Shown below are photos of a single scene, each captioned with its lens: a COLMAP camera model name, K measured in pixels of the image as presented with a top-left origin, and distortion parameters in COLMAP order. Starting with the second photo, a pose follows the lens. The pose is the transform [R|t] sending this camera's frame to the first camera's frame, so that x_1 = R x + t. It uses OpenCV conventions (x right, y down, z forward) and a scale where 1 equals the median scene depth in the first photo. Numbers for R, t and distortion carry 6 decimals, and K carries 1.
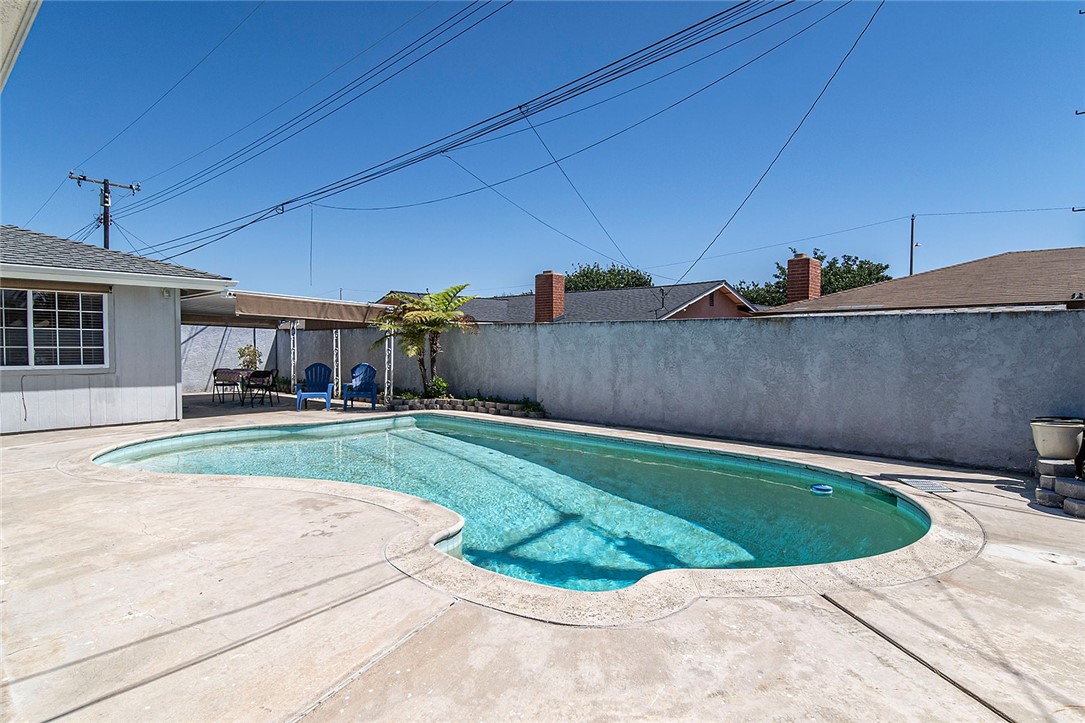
lens RADIAL K [[591.5, 0, 538.4], [0, 591.5, 364.0], [0, 0, 1]] dist [0.003774, -0.001459]
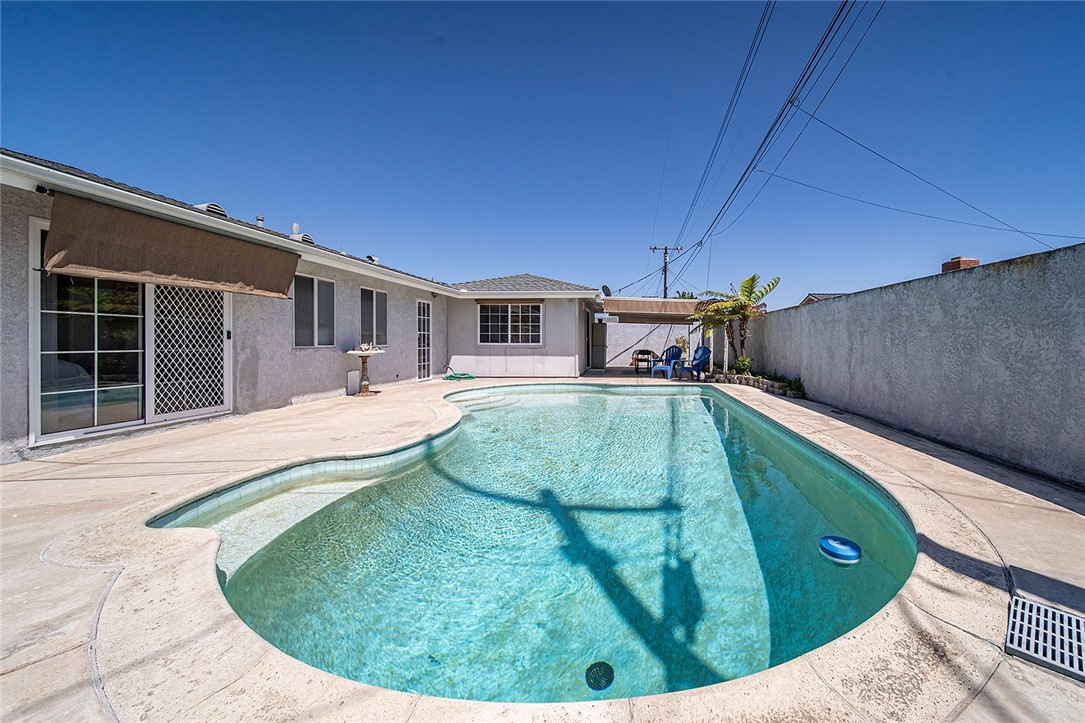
lens RADIAL K [[410.6, 0, 629.3], [0, 410.6, 344.8], [0, 0, 1]] dist [-0.000521, 0.000133]
pose [[0.661451, 0.000563, -0.749988, 0.389660], [-0.021810, 0.999591, -0.018485, 0.023494], [0.749671, 0.028584, 0.661193, 0.374675]]
